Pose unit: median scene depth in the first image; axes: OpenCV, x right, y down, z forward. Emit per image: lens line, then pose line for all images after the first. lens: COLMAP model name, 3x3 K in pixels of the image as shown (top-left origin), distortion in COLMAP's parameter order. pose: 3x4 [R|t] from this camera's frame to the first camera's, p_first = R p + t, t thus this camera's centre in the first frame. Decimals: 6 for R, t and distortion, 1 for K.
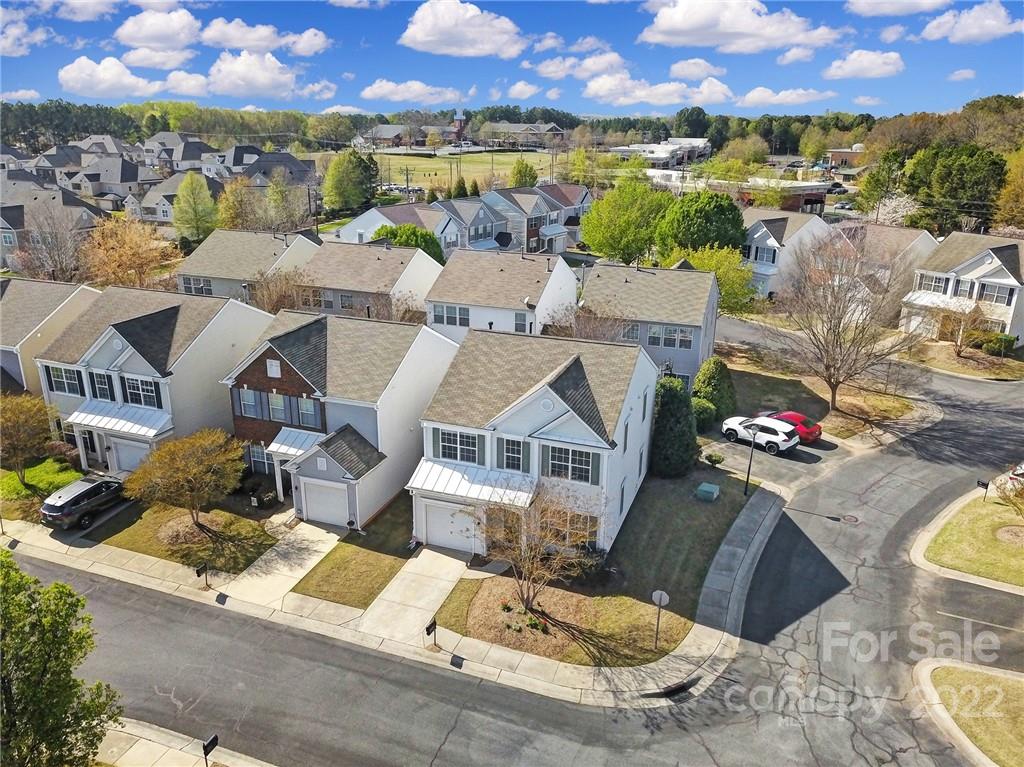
lens RADIAL K [[794.4, 0, 512.0], [0, 794.4, 383.5], [0, 0, 1]] dist [0.067256, -0.109279]
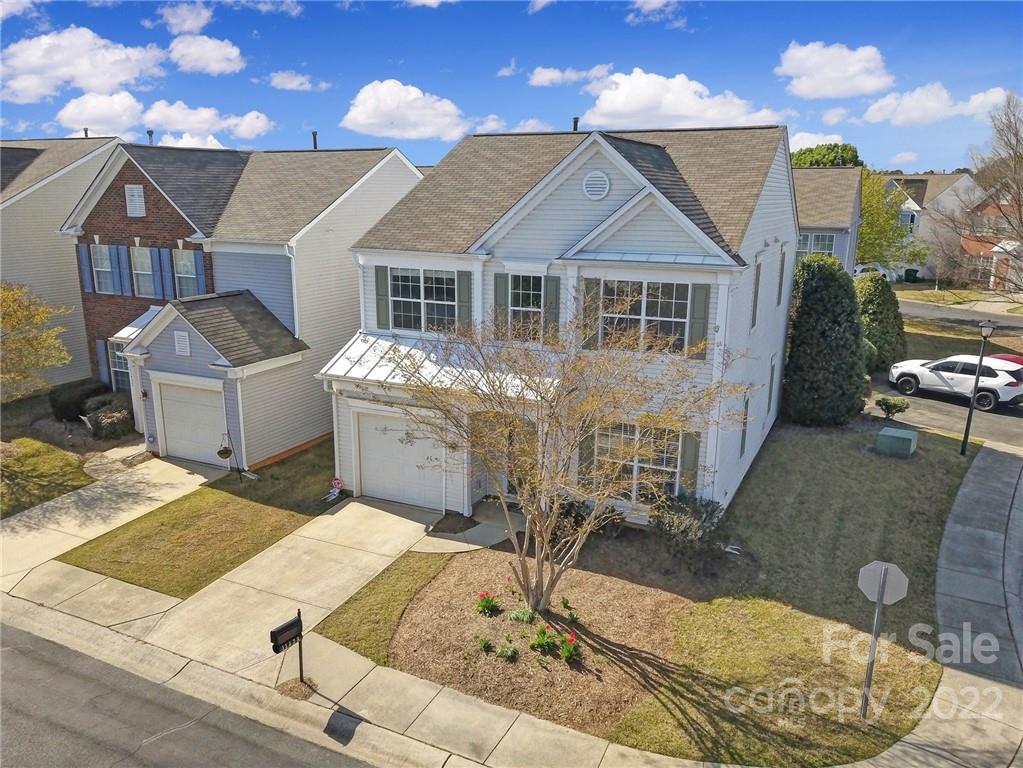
lens RADIAL K [[784.9, 0, 510.8], [0, 784.9, 395.0], [0, 0, 1]] dist [0.017403, -0.000001]
pose [[0.995531, 0.022214, -0.091783, 0.036921], [-0.029678, 0.996291, -0.080770, 0.179484], [0.089648, 0.083133, 0.992498, 0.508899]]
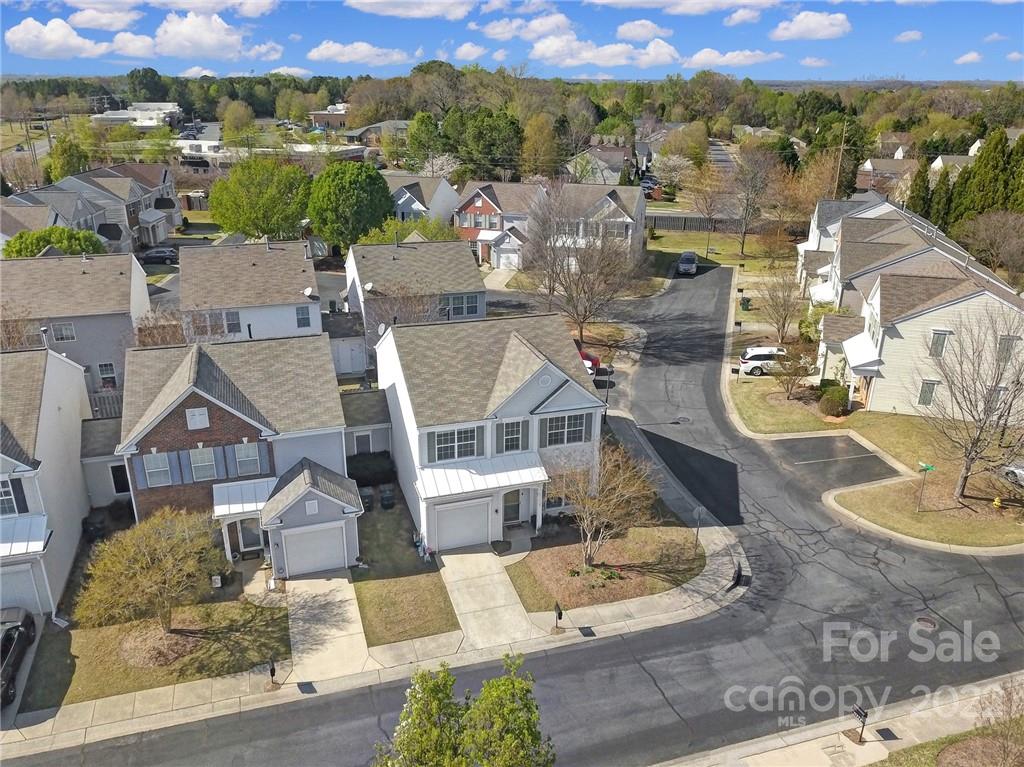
lens RADIAL K [[794.4, 0, 512.0], [0, 794.4, 383.5], [0, 0, 1]] dist [0.067256, -0.109279]
pose [[0.784202, -0.225280, 0.578167, -0.564975], [0.199027, 0.973857, 0.109506, -0.087350], [-0.587721, 0.029196, 0.808537, 0.164863]]
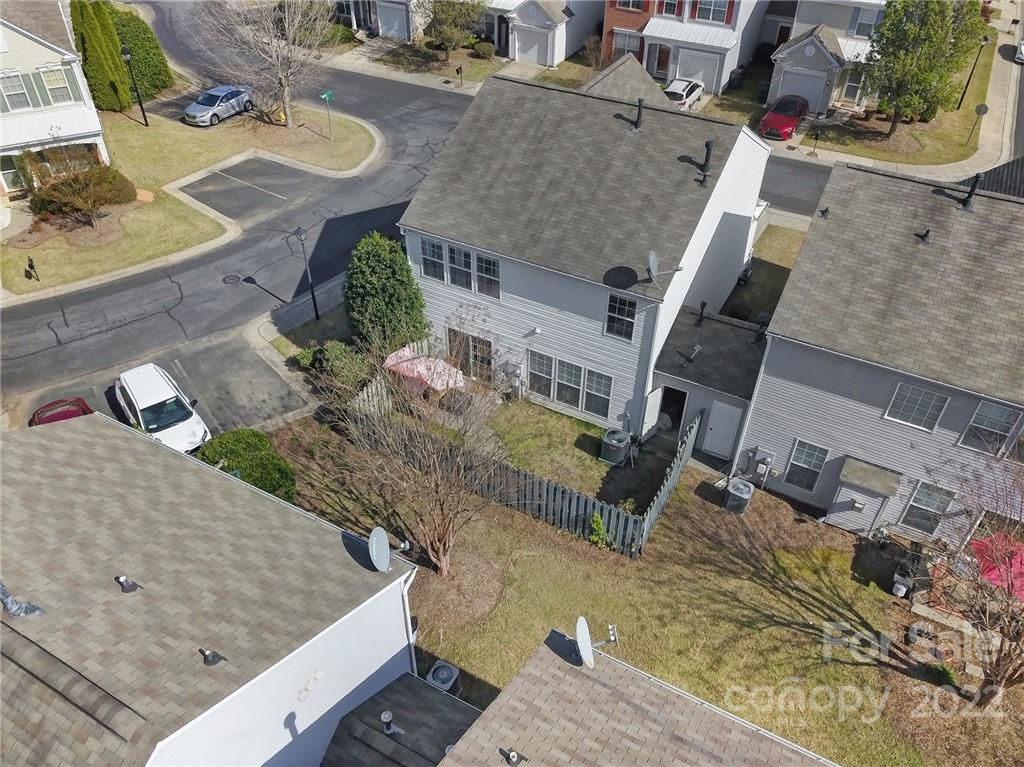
lens RADIAL K [[794.4, 0, 512.0], [0, 794.4, 383.5], [0, 0, 1]] dist [0.067256, -0.109279]
pose [[-0.988334, -0.106784, 0.108597, 0.029096], [0.037850, 0.518451, 0.854269, -0.549481], [-0.147524, 0.848414, -0.508361, 1.676131]]
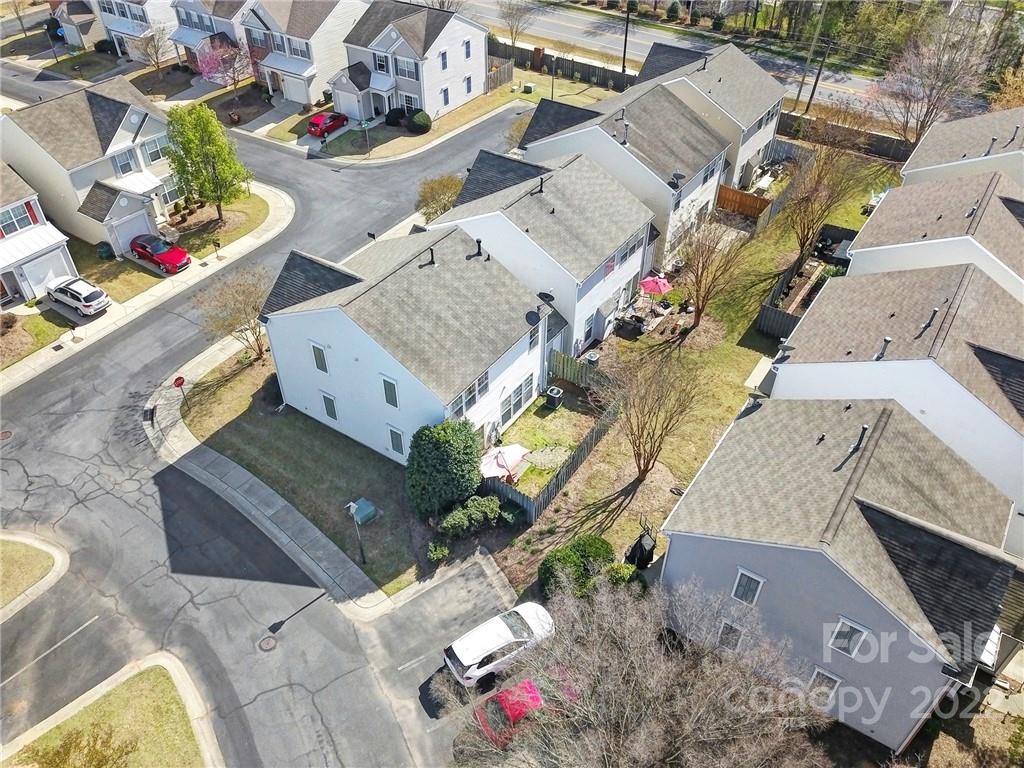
lens RADIAL K [[794.4, 0, 512.0], [0, 794.4, 384.0], [0, 0, 1]] dist [0.067256, -0.109279]
pose [[-0.238228, 0.626981, -0.741716, 0.910303], [-0.325670, 0.667917, 0.669198, -0.720145], [0.914979, 0.400976, 0.045072, 1.228231]]
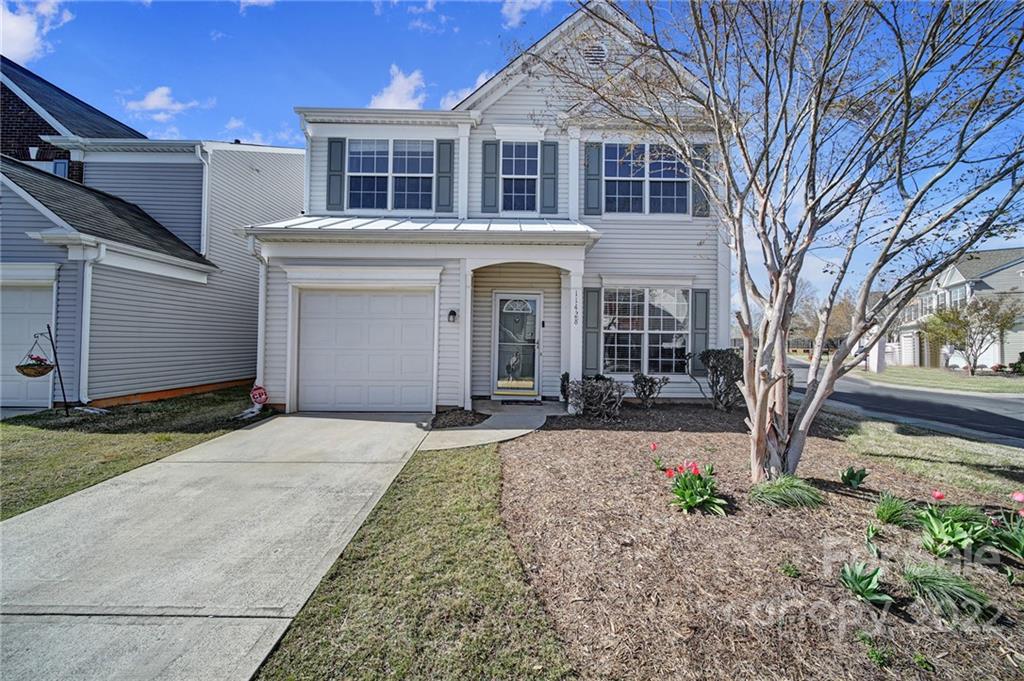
lens RADIAL K [[357.6, 0, 512.2], [0, 357.6, 337.4], [0, 0, 1]] dist [-0.005641, 0.000153]
pose [[0.934949, 0.008366, 0.354684, -0.074441], [0.113599, 0.940029, -0.321622, 0.240035], [-0.336104, 0.340992, 0.877929, 0.832073]]
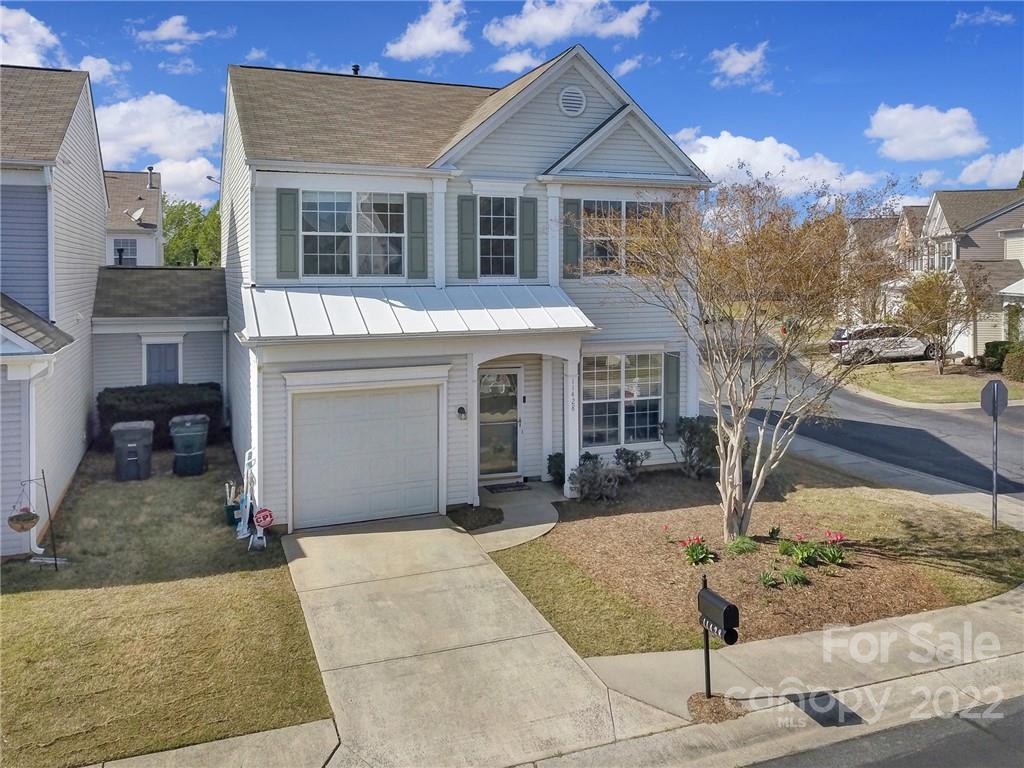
lens RADIAL K [[824.5, 0, 510.7], [0, 824.5, 276.4], [0, 0, 1]] dist [0.004706, 0.000092]
pose [[0.743464, -0.013296, 0.668644, -0.276888], [0.227224, 0.945348, -0.233851, 0.208112], [-0.628992, 0.325792, 0.705853, 0.682717]]
